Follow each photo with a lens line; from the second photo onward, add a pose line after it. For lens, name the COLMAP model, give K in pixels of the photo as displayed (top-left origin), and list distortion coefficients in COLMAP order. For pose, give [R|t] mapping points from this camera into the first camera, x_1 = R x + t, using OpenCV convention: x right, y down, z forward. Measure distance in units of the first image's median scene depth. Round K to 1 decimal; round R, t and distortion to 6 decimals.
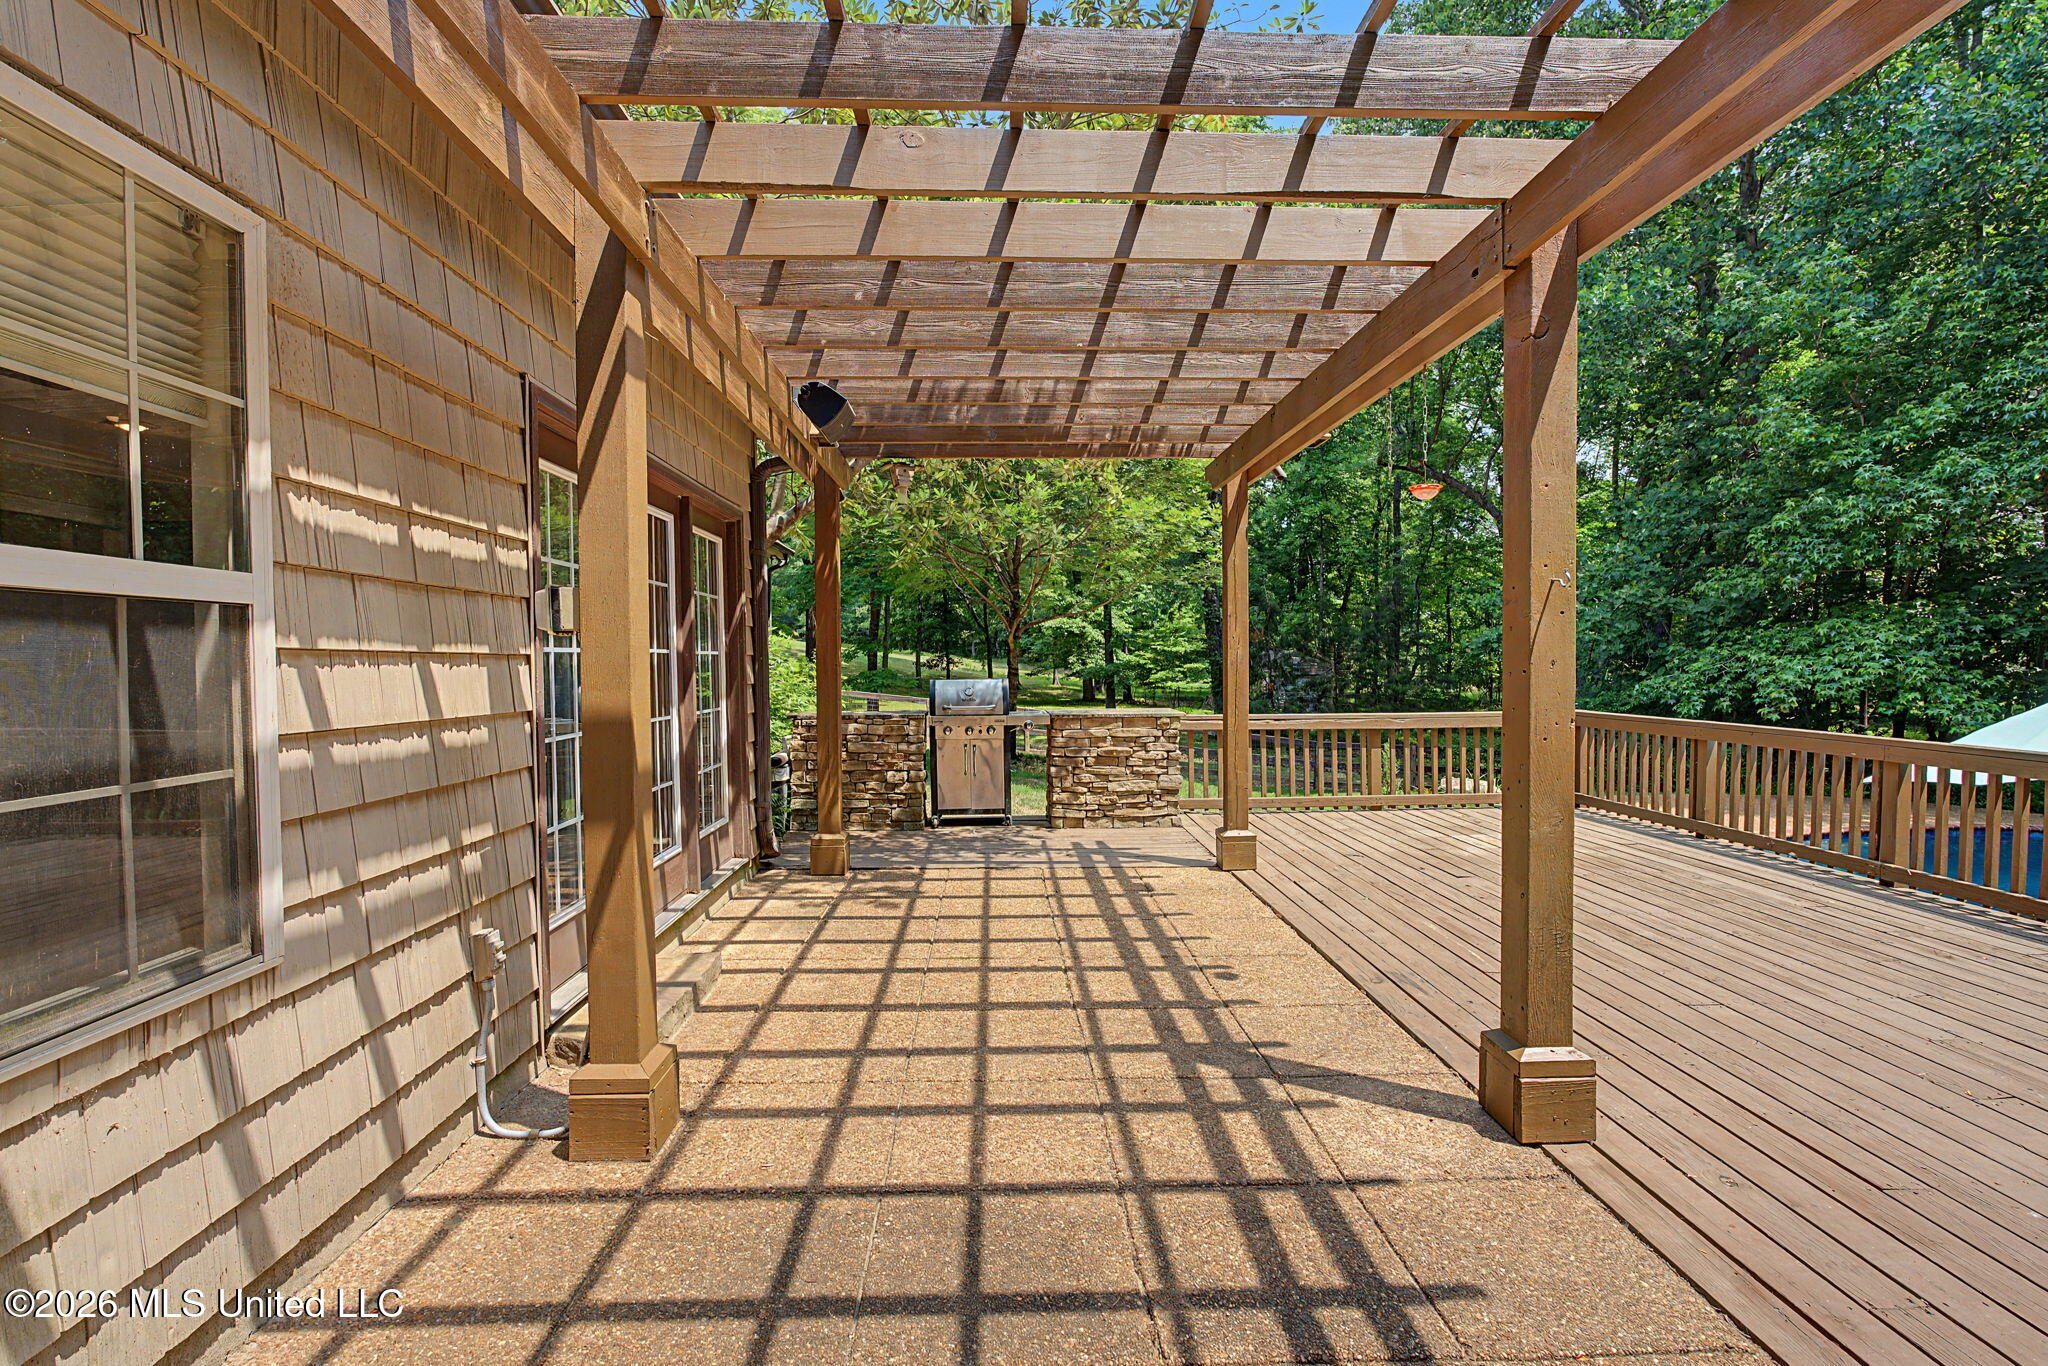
lens RADIAL K [[918.4, 0, 1019.6], [0, 918.4, 670.0], [0, 0, 1]] dist [-0.002823, -0.000111]
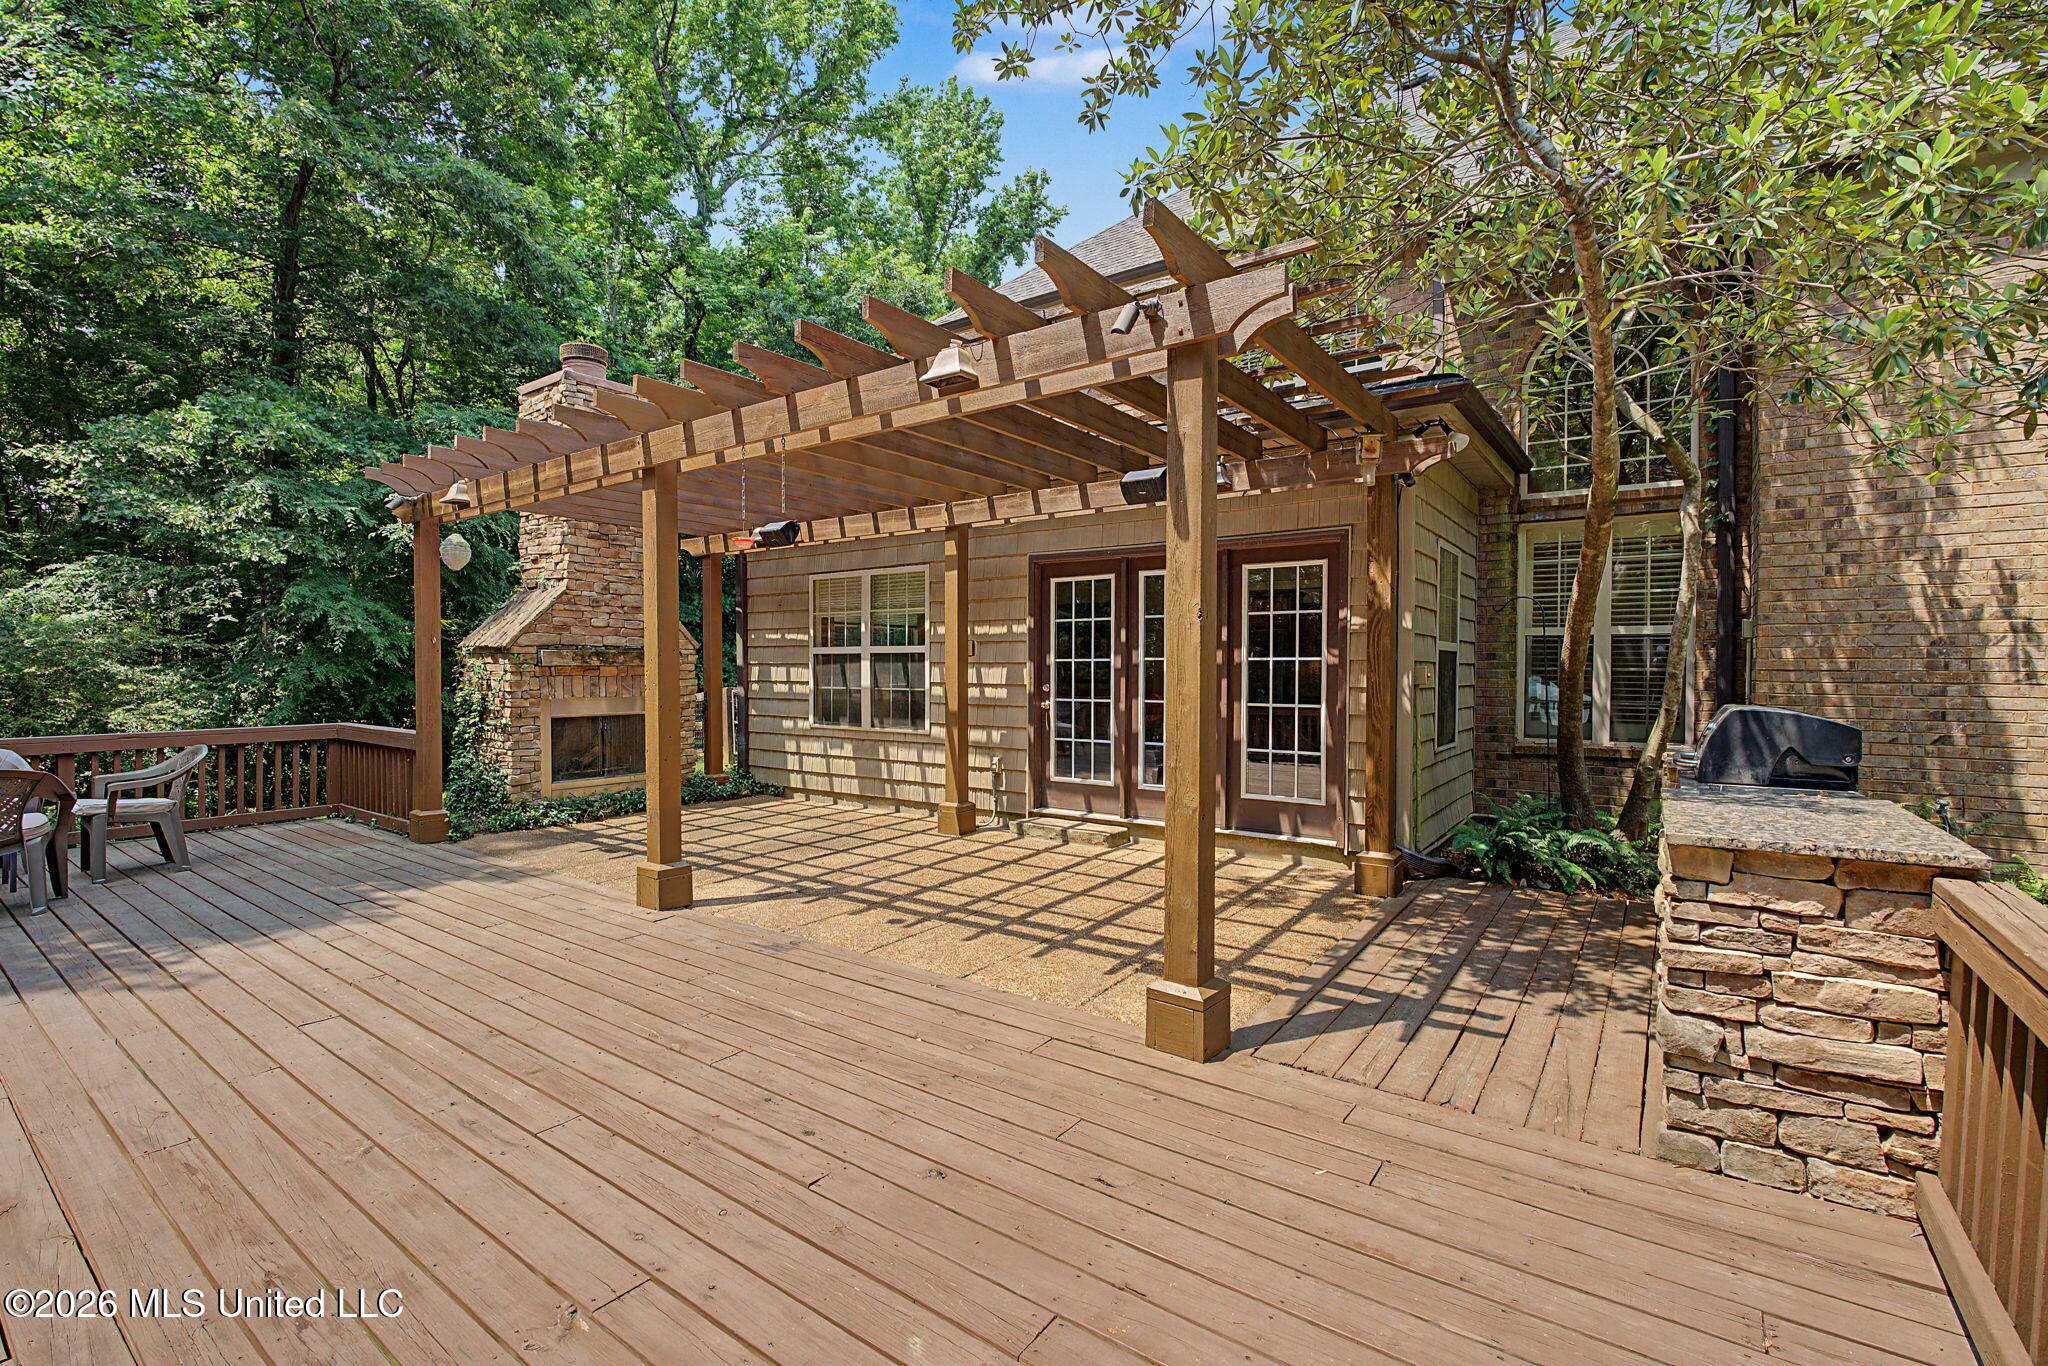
lens RADIAL K [[903.3, 0, 1024.3], [0, 903.3, 672.5], [0, 0, 1]] dist [-0.013522, 0.000486]
pose [[-0.612926, 0.017297, -0.789951, 1.343014], [-0.001741, 0.999728, 0.023241, -0.044291], [0.790138, 0.015620, -0.612730, 2.339107]]
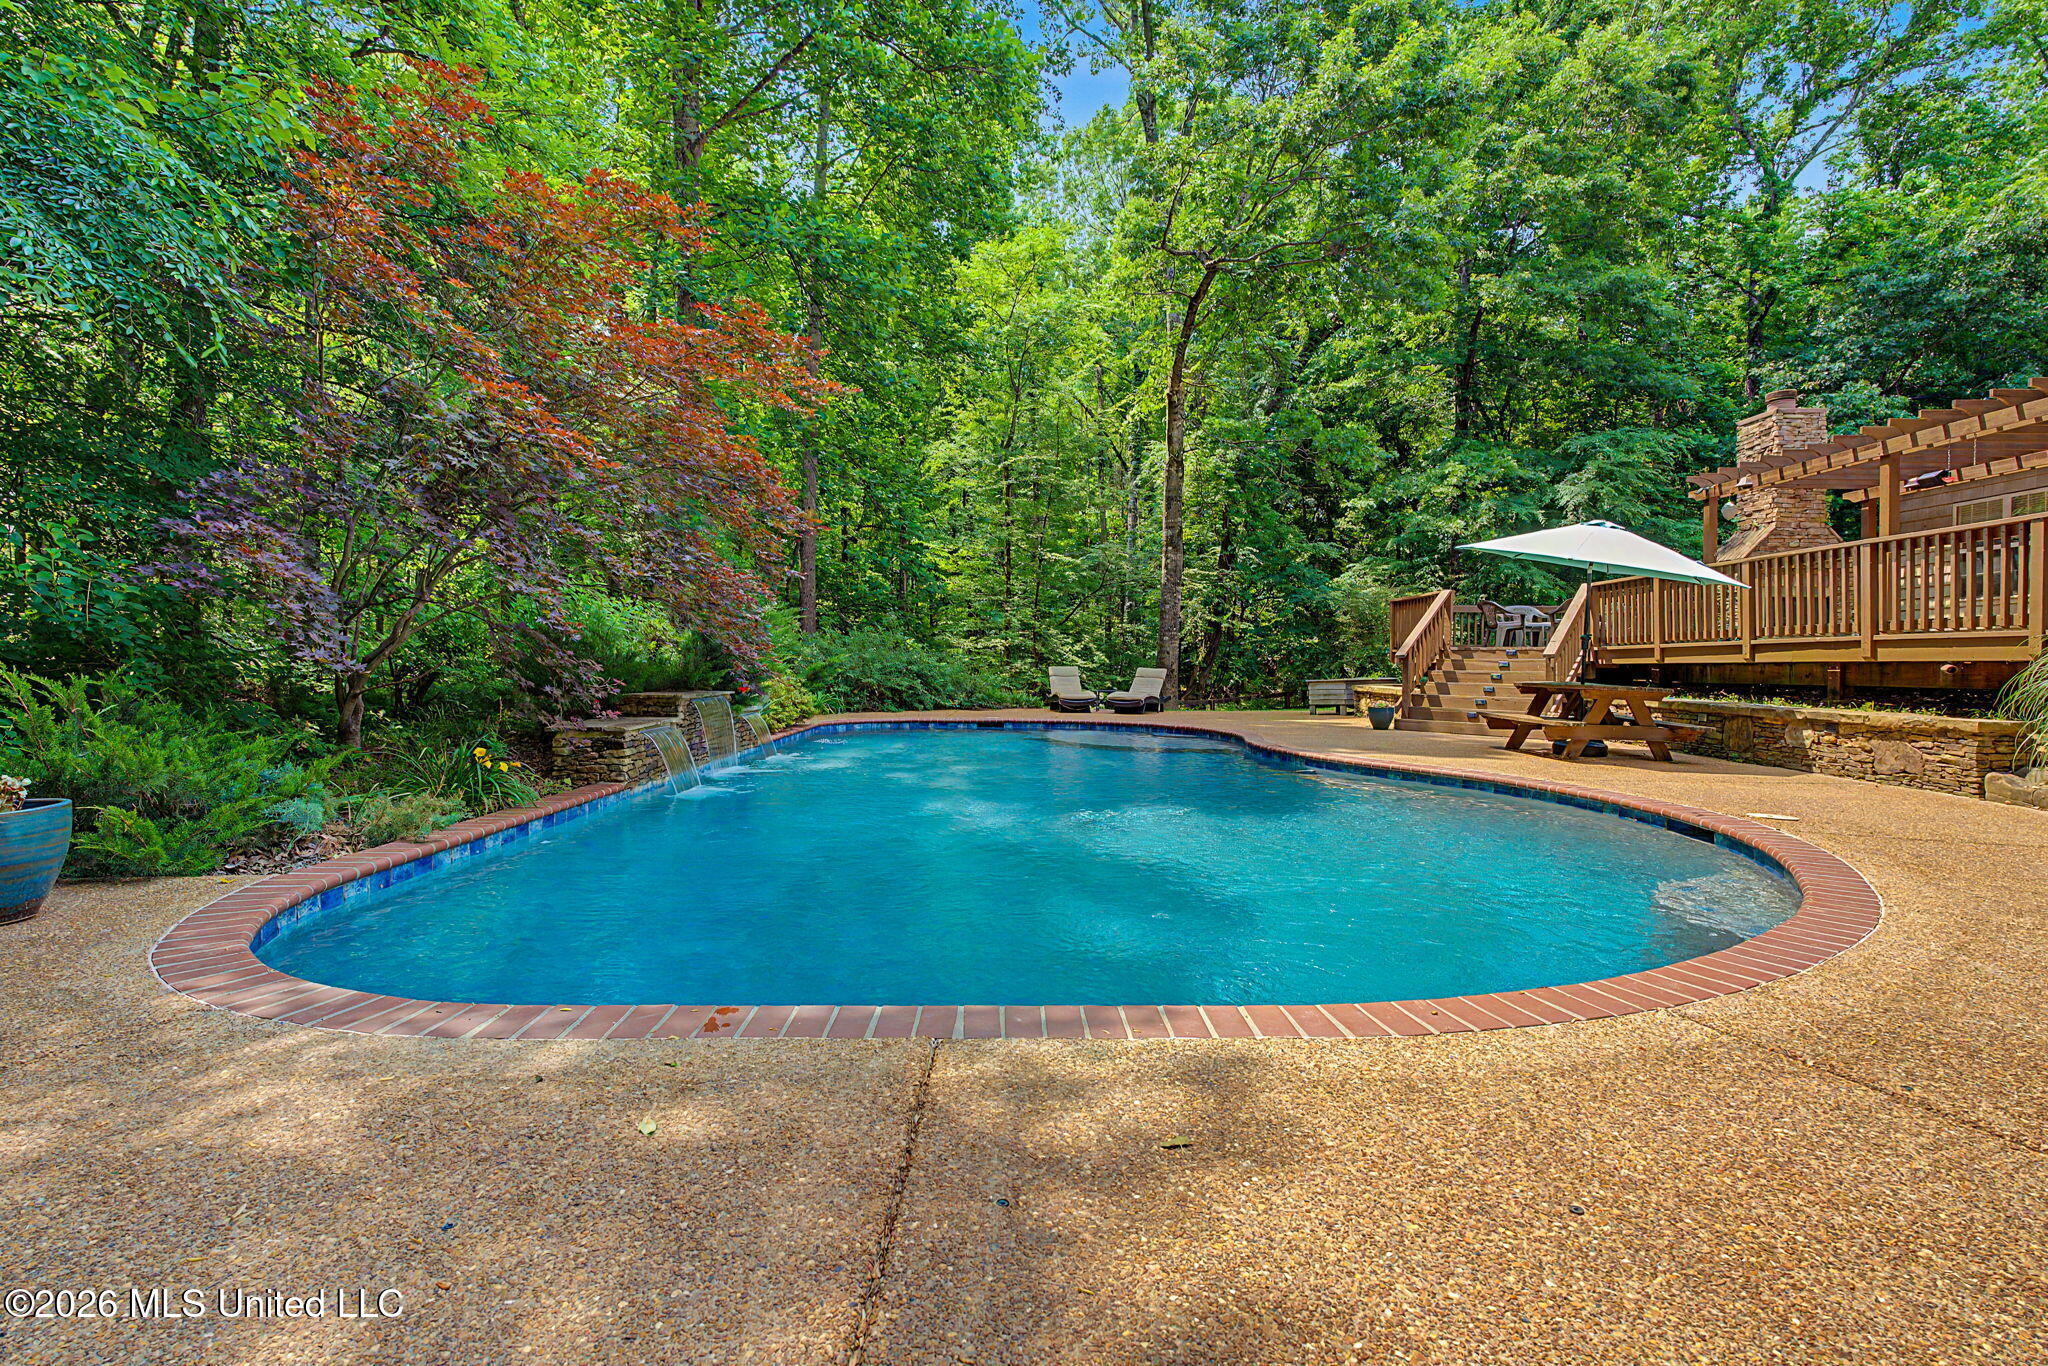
lens RADIAL K [[903.3, 0, 1024.3], [0, 903.3, 672.5], [0, 0, 1]] dist [-0.013522, 0.000486]
pose [[-0.997691, 0.006574, 0.067594, 3.688313], [0.008103, 0.999717, 0.022361, 0.395369], [-0.067428, 0.022857, -0.997462, 4.654736]]
